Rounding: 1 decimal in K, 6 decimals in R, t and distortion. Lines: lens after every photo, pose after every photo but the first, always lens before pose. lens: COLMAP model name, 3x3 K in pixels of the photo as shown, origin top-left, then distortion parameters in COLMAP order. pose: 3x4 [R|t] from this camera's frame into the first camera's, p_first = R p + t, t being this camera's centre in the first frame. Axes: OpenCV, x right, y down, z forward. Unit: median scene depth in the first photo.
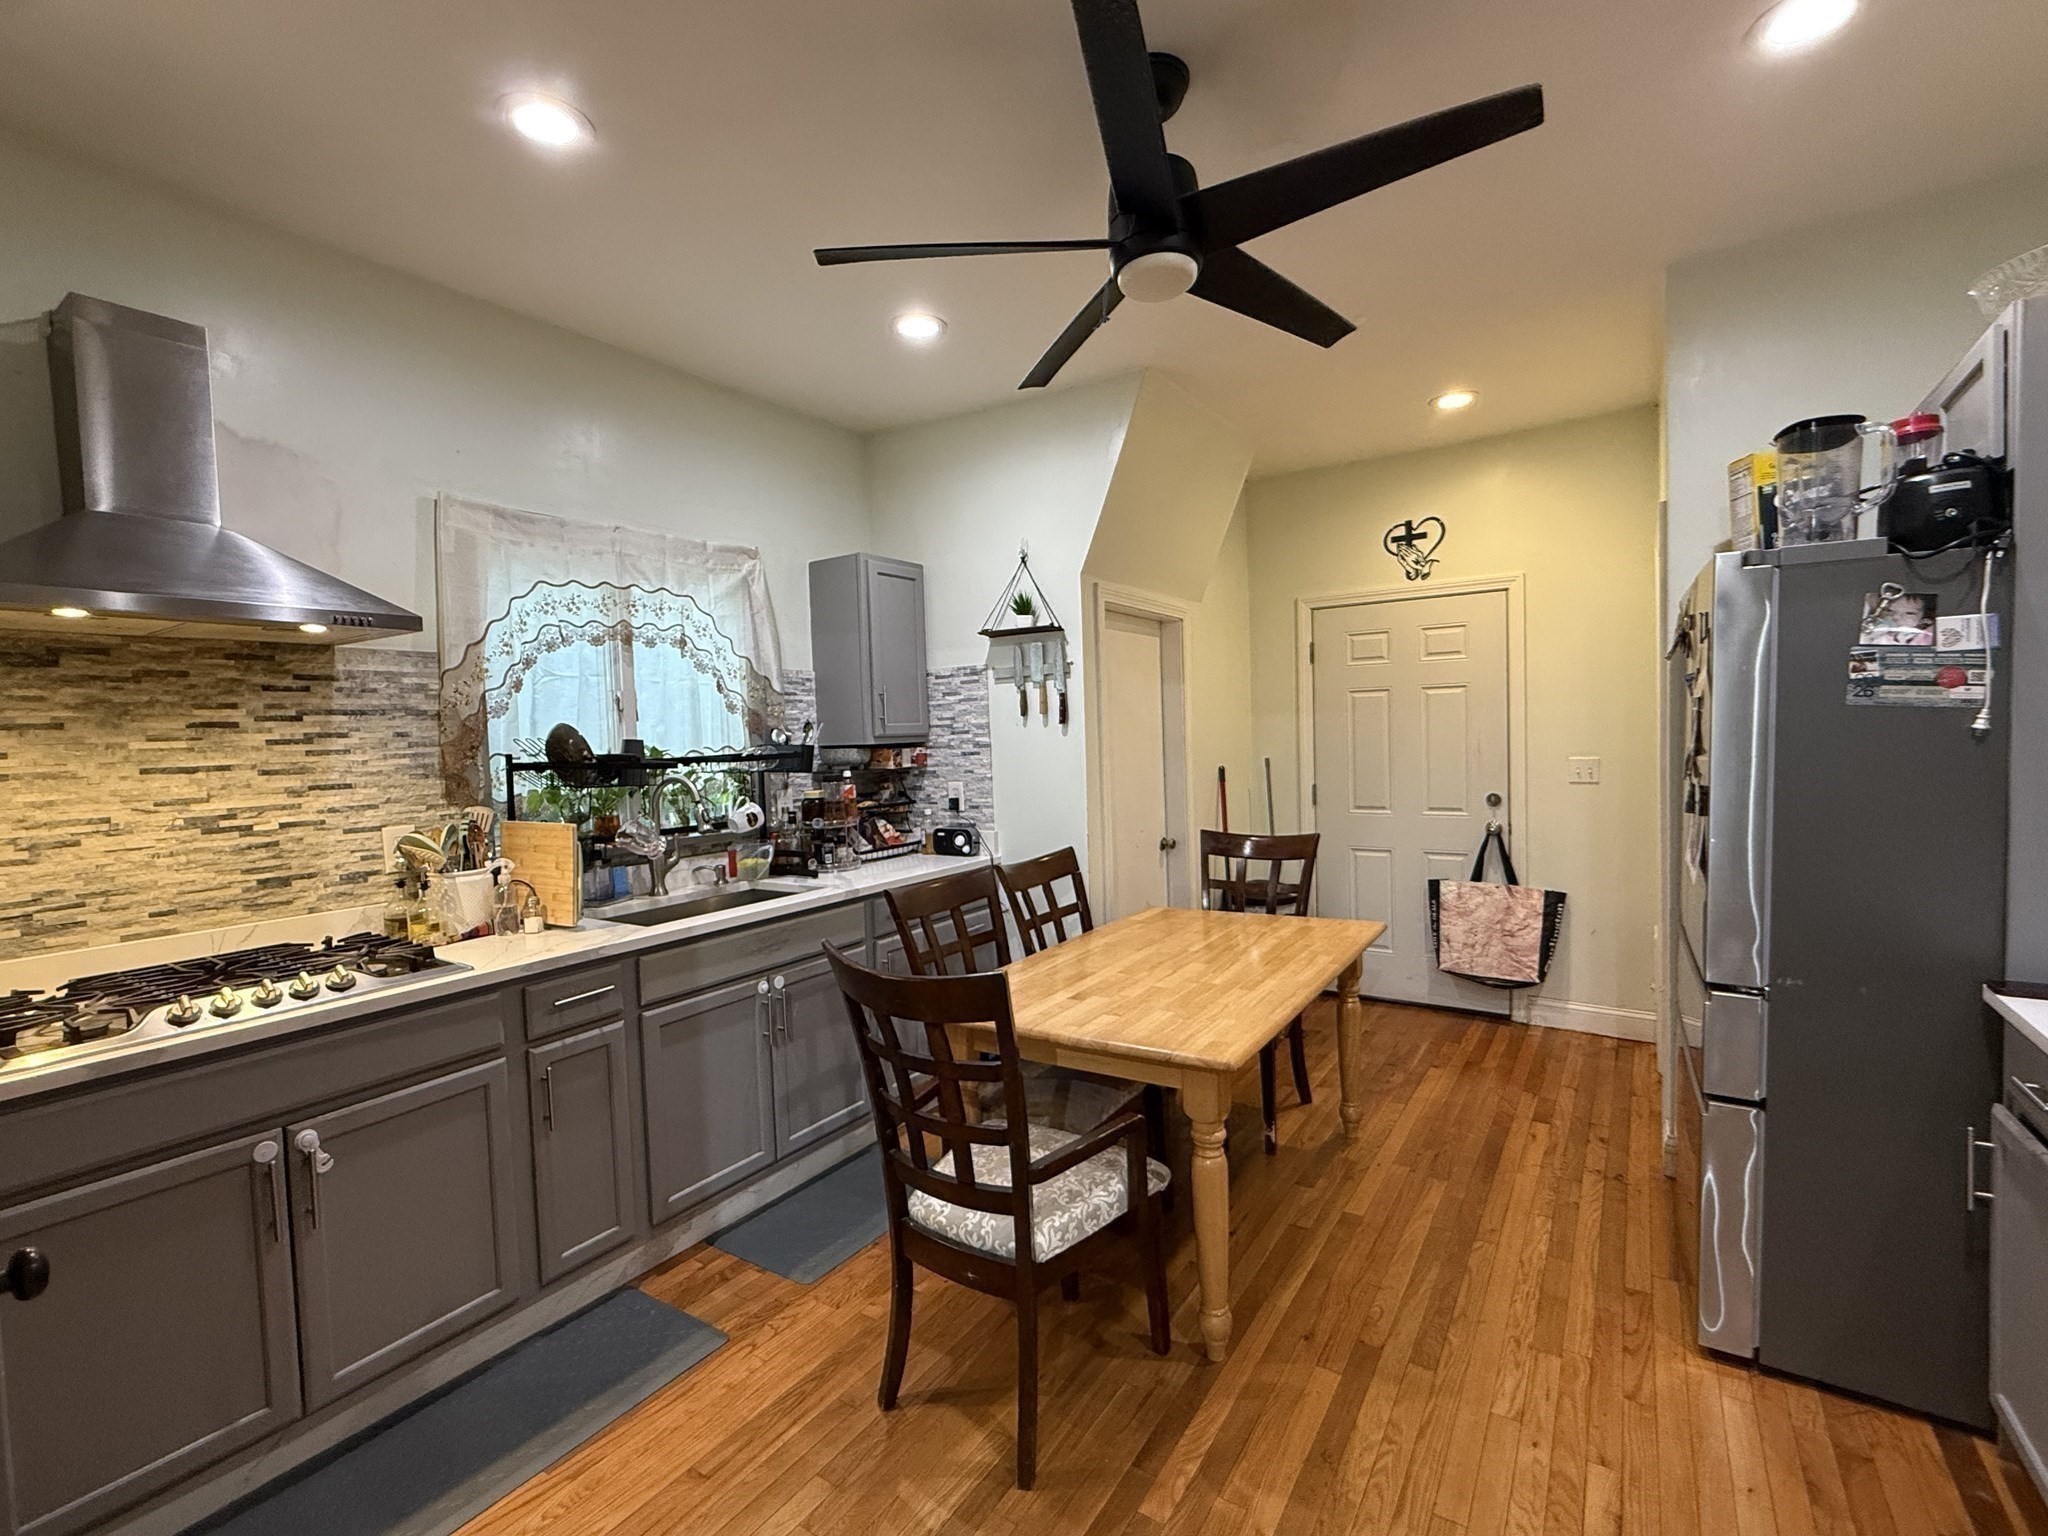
lens RADIAL K [[929.6, 0, 1024.0], [0, 929.6, 768.0], [0, 0, 1]] dist [0.000986, 0.000058]
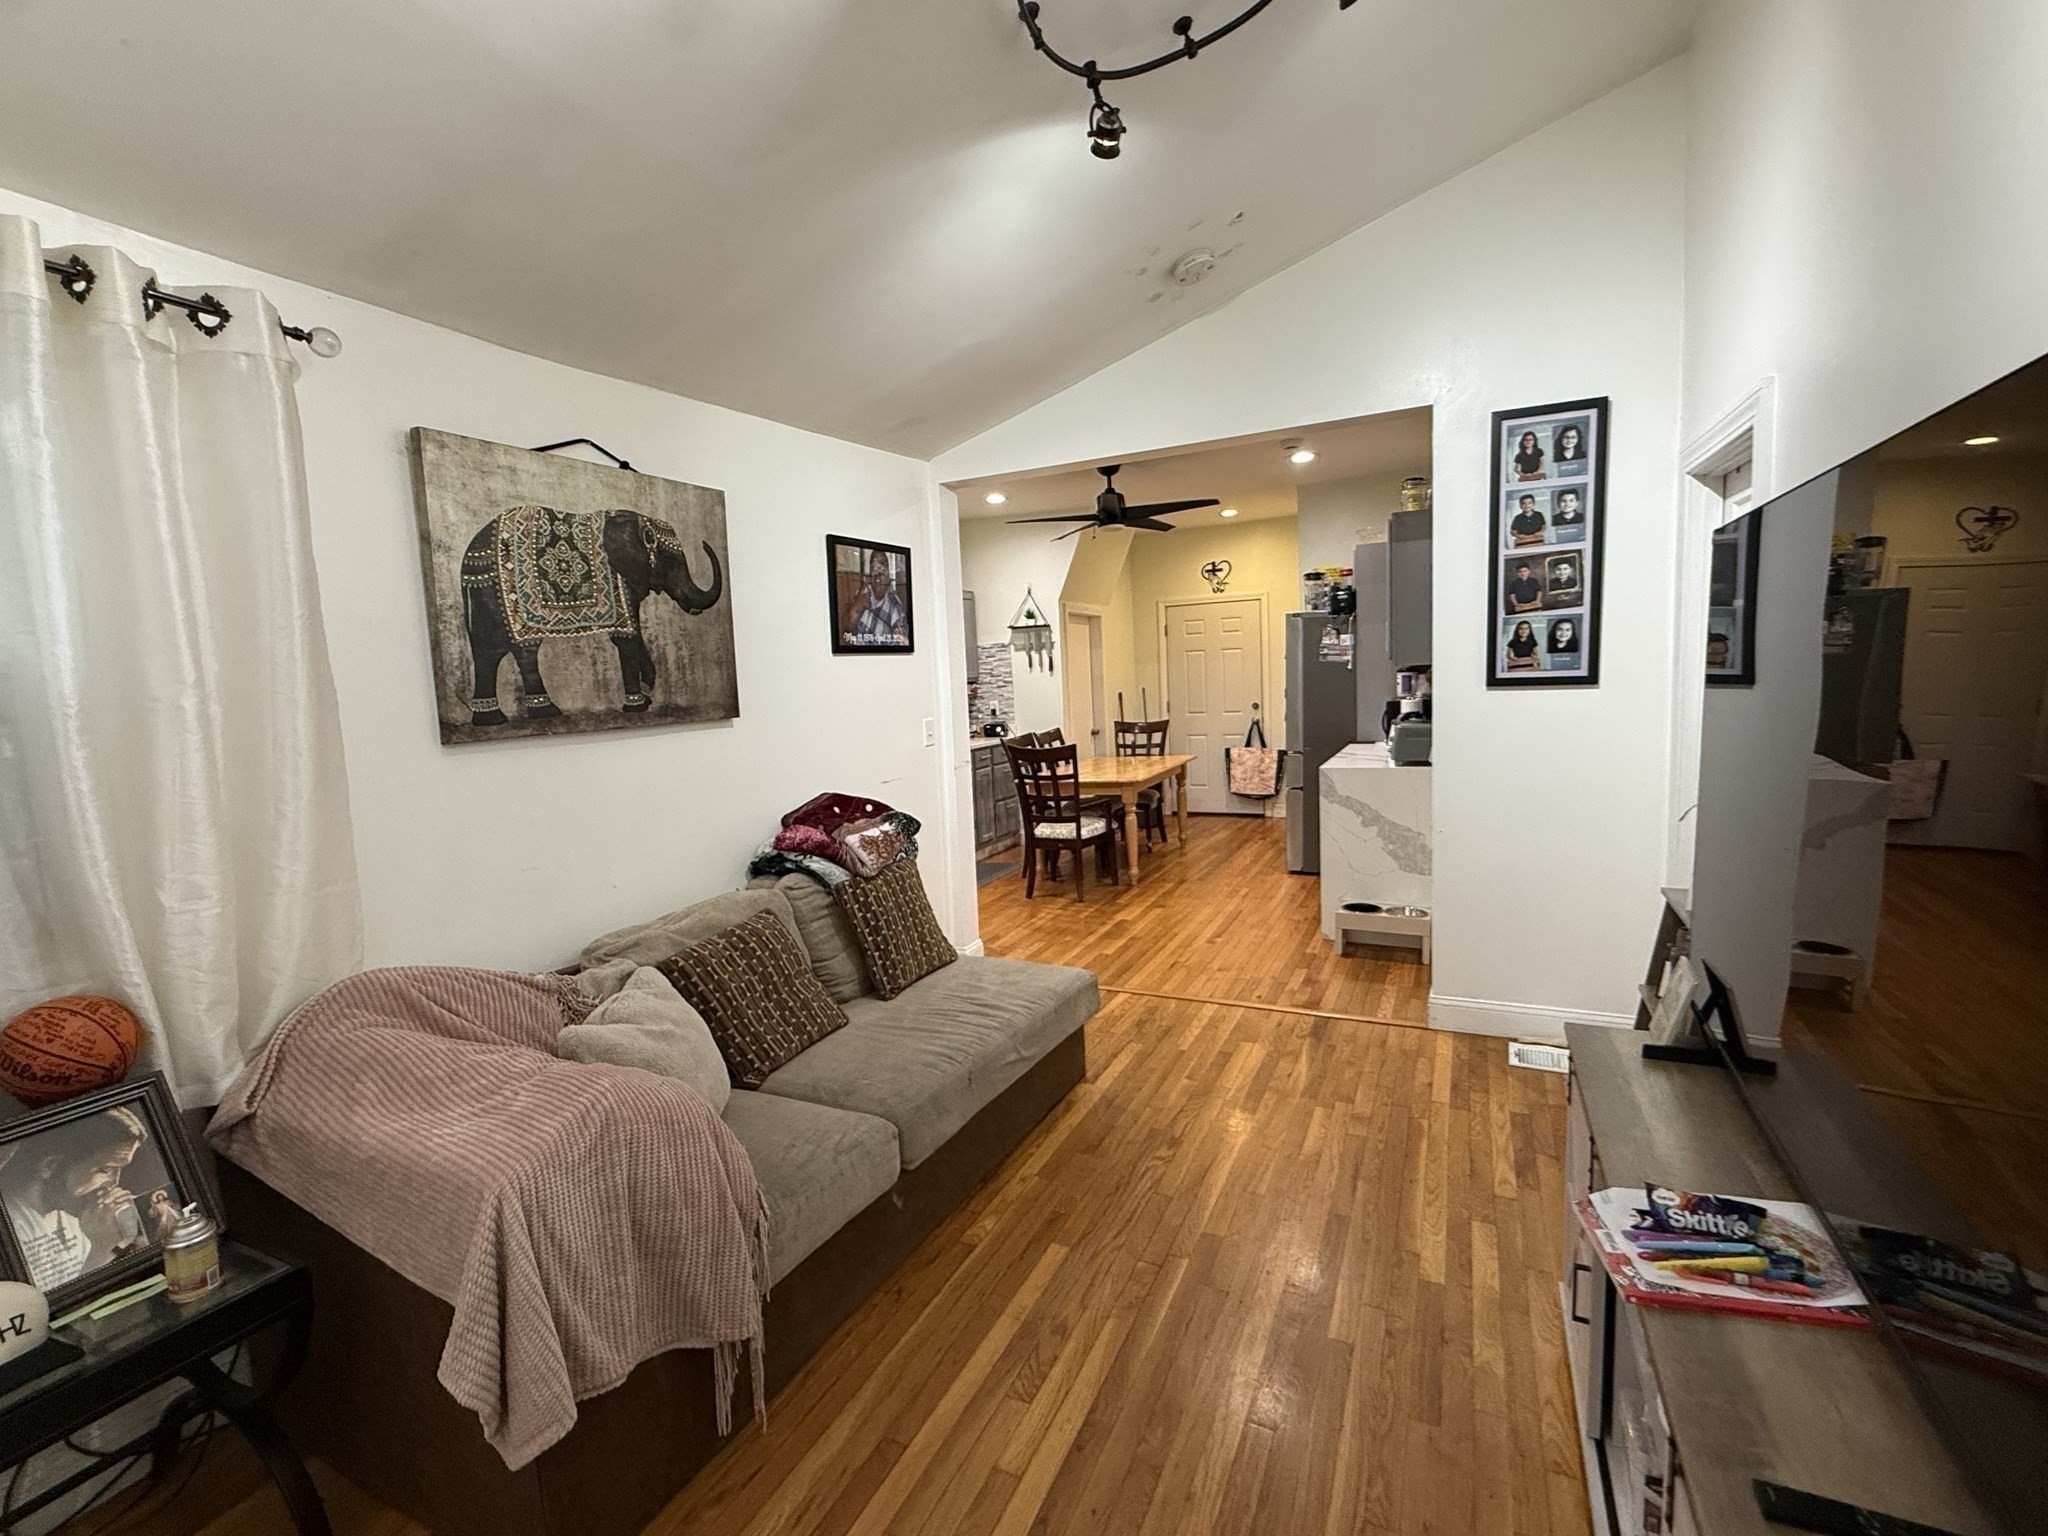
lens RADIAL K [[892.8, 0, 1024.0], [0, 892.8, 768.0], [0, 0, 1]] dist [0.000859, 0.000106]
pose [[0.990904, -0.031204, 0.130900, -0.283143], [0.022983, 0.997695, 0.063851, 0.039986], [-0.132591, -0.060262, 0.989337, -0.986891]]
